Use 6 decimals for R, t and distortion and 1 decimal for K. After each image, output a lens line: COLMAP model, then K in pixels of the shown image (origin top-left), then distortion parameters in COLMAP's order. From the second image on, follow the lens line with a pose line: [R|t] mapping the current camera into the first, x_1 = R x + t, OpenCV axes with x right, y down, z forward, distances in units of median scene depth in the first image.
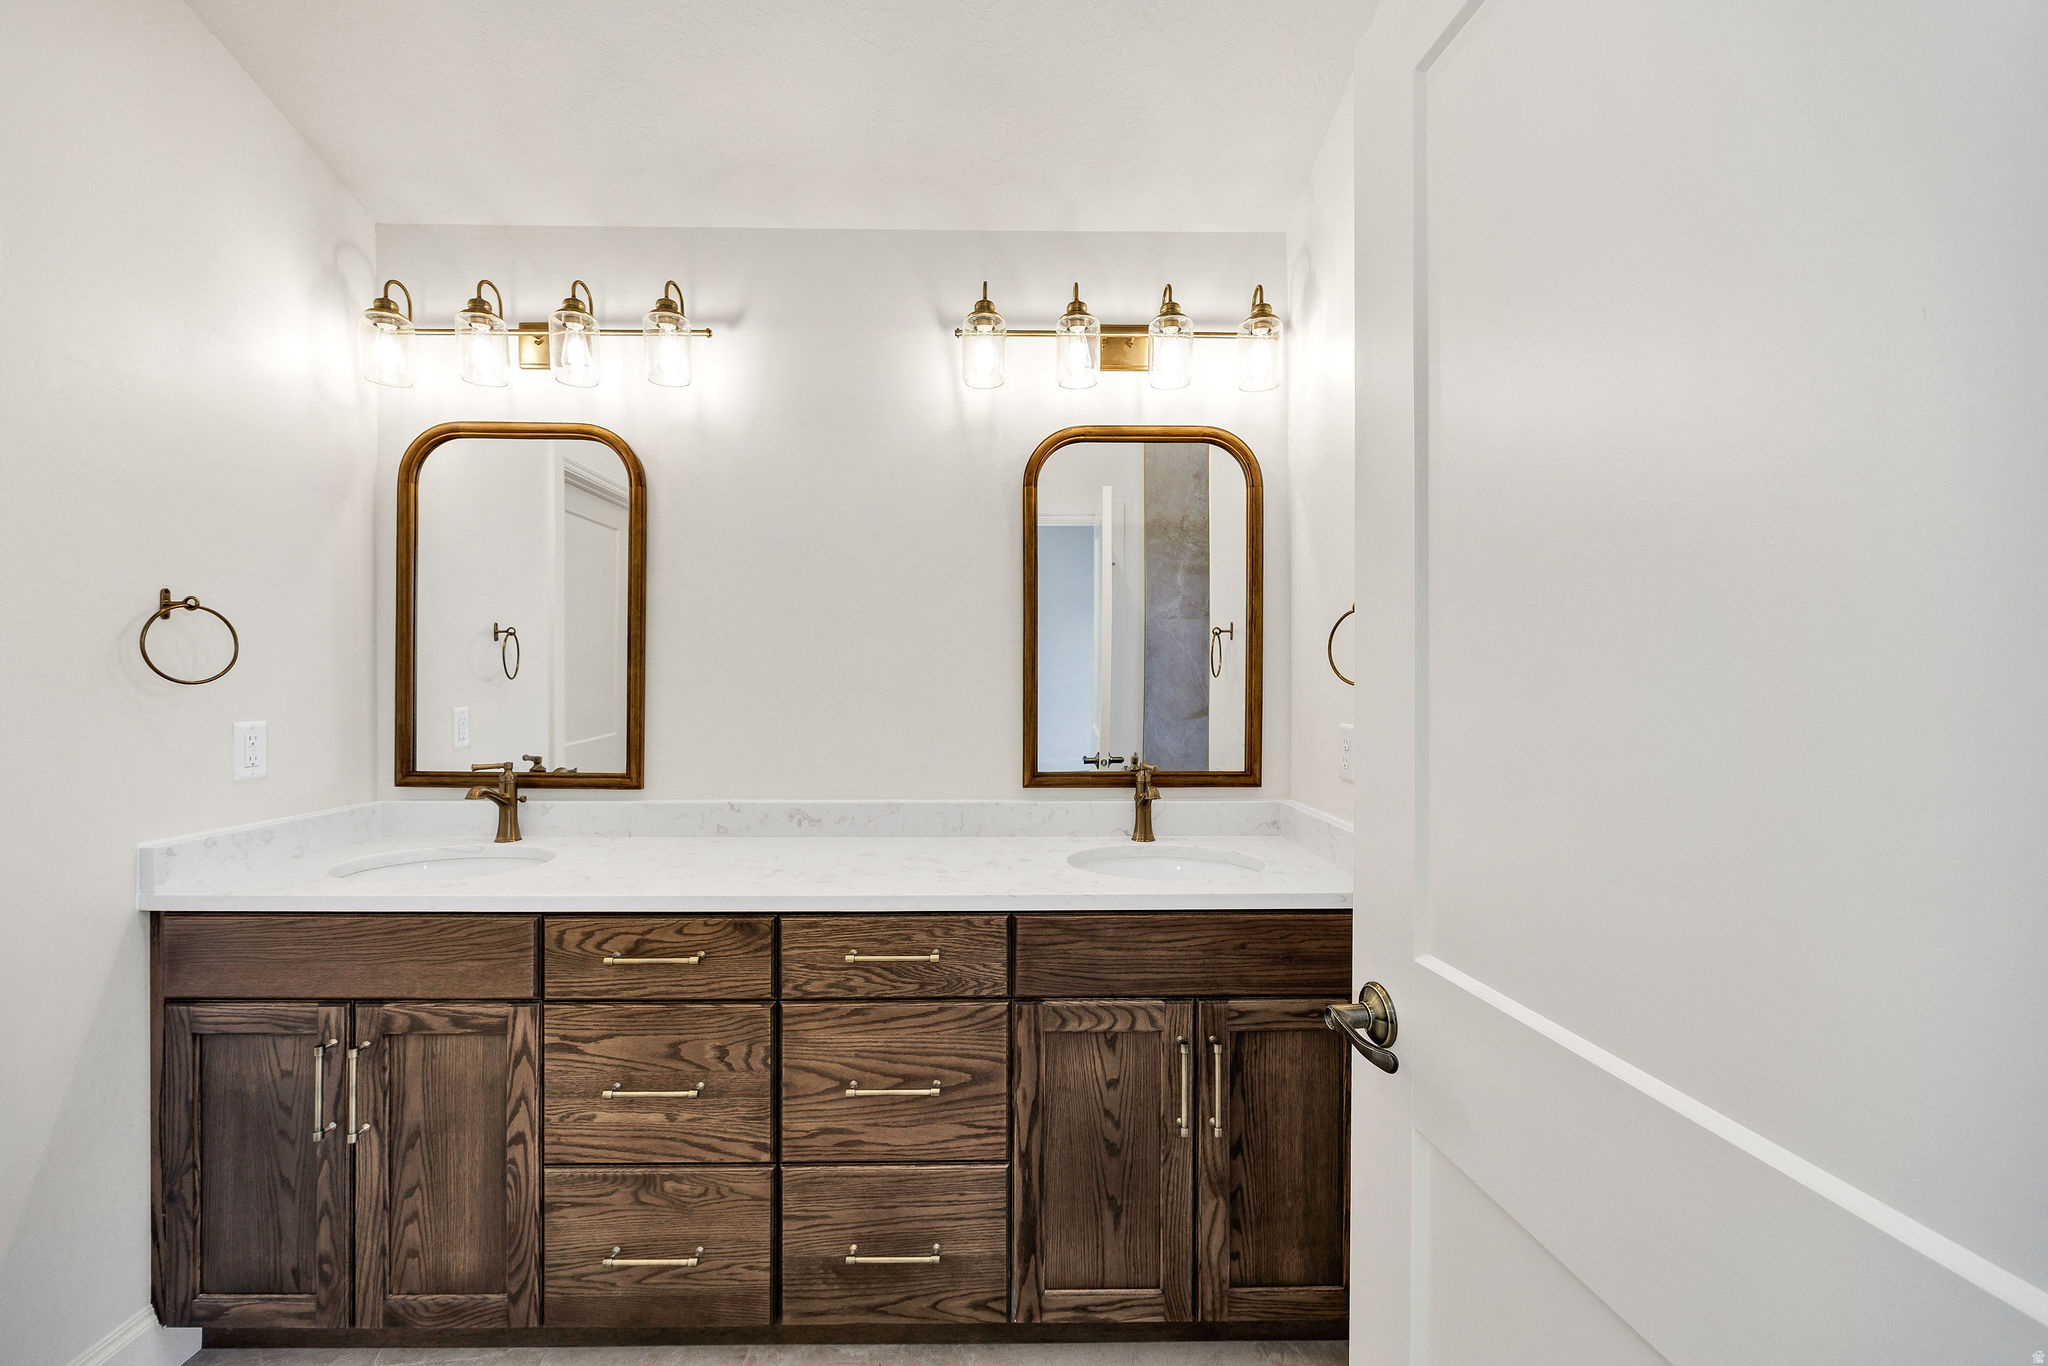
lens RADIAL K [[823.3, 0, 1015.1], [0, 823.3, 686.2], [0, 0, 1]] dist [-0.003062, 0.000086]
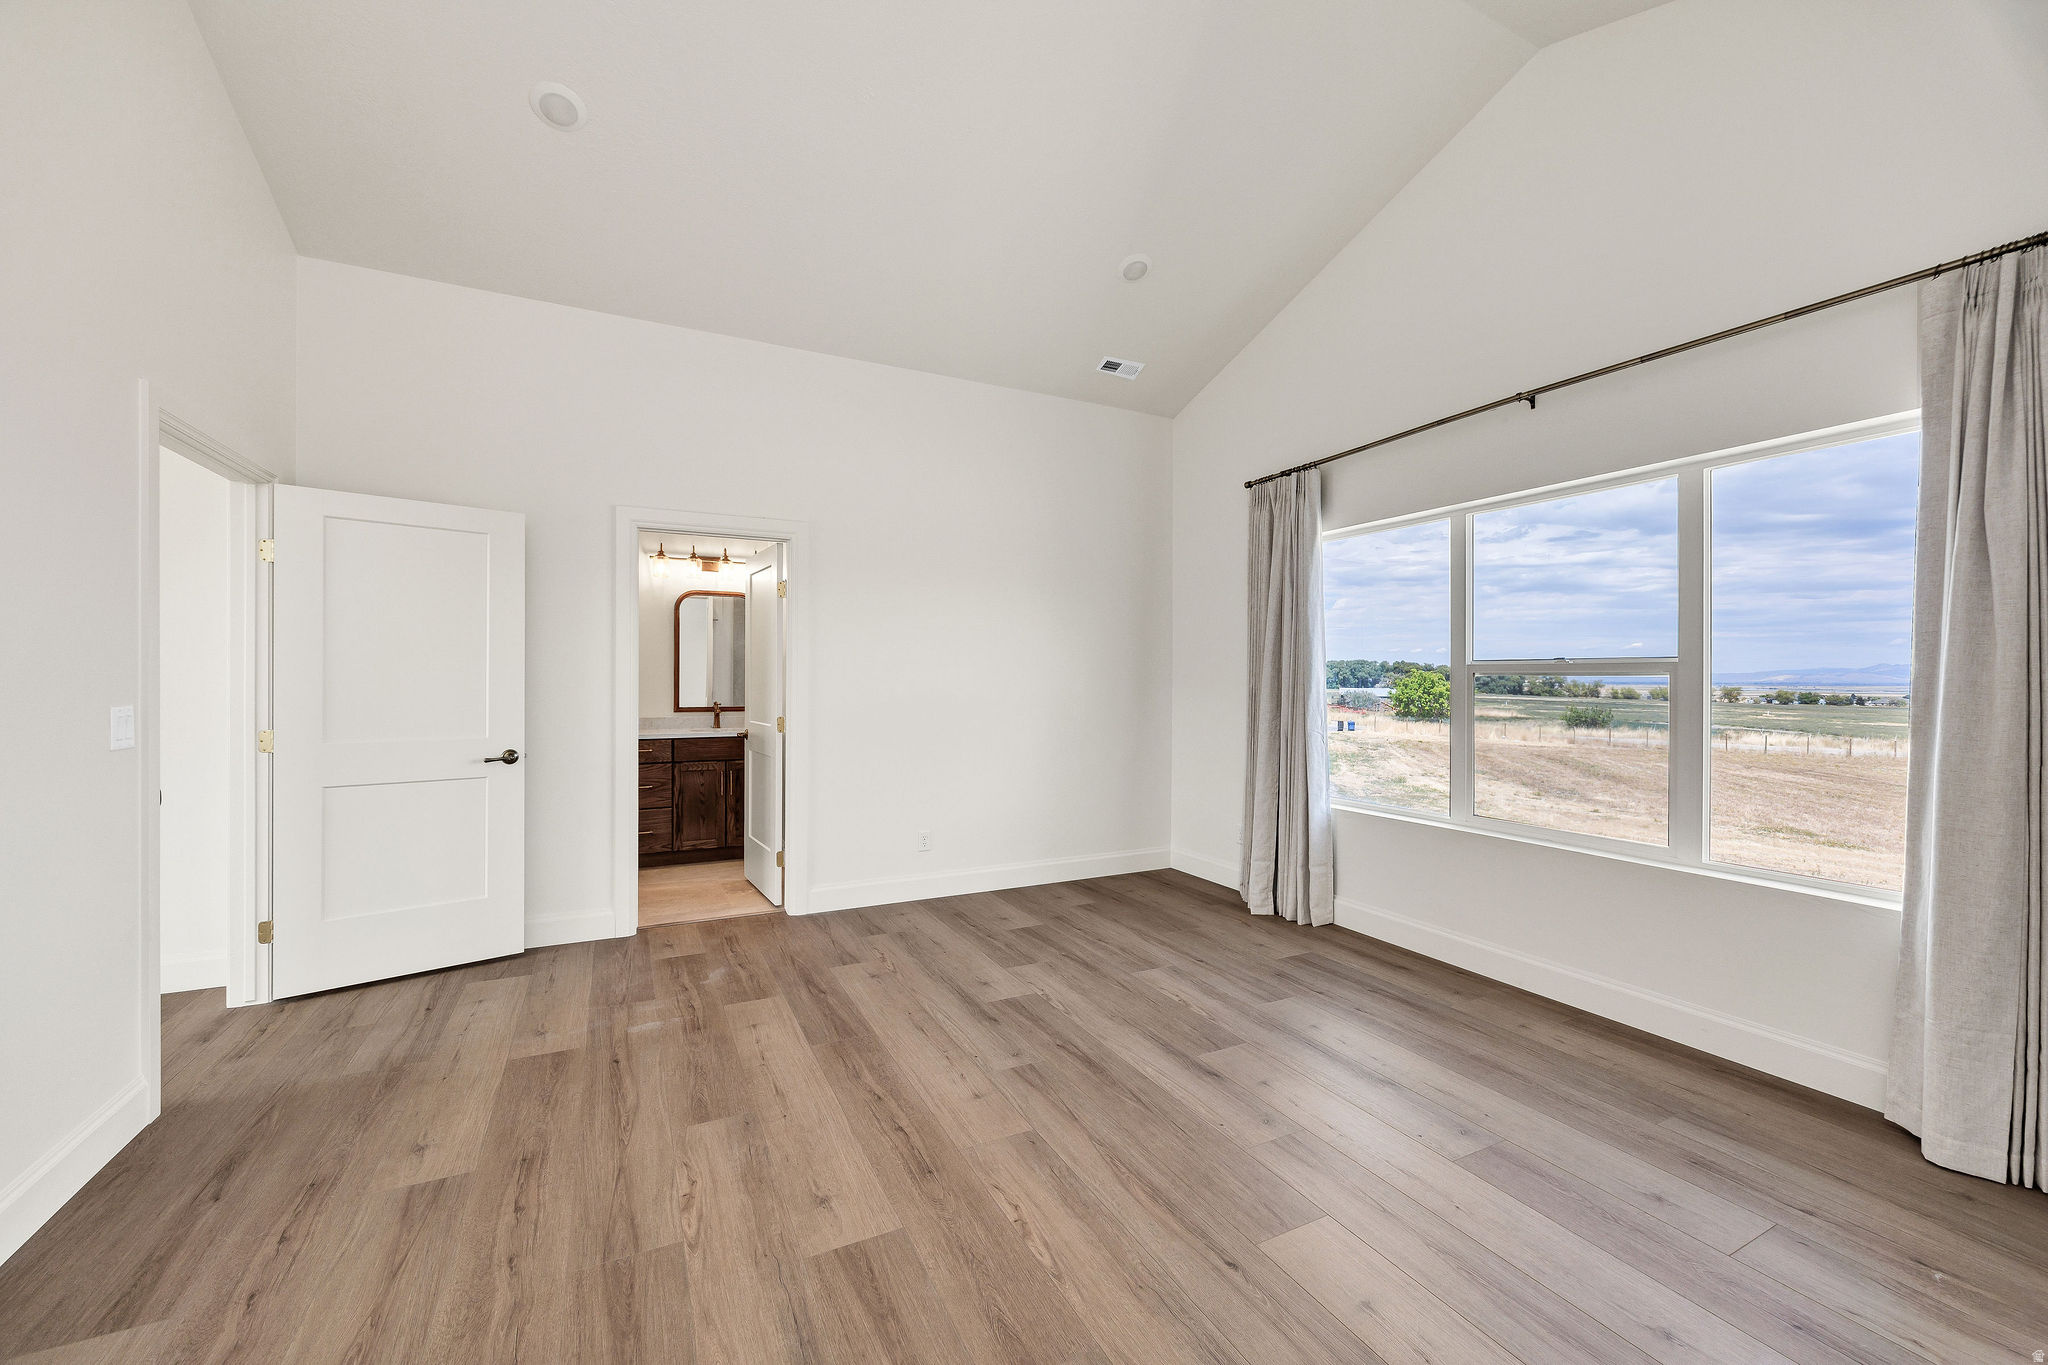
lens RADIAL K [[823.3, 0, 1018.6], [0, 823.3, 685.1], [0, 0, 1]] dist [-0.003062, 0.000086]
pose [[0.907199, 0.000392, 0.420701, -0.145605], [-0.002541, 0.999986, 0.004549, 0.015224], [-0.420693, -0.005196, 0.907188, -2.877262]]
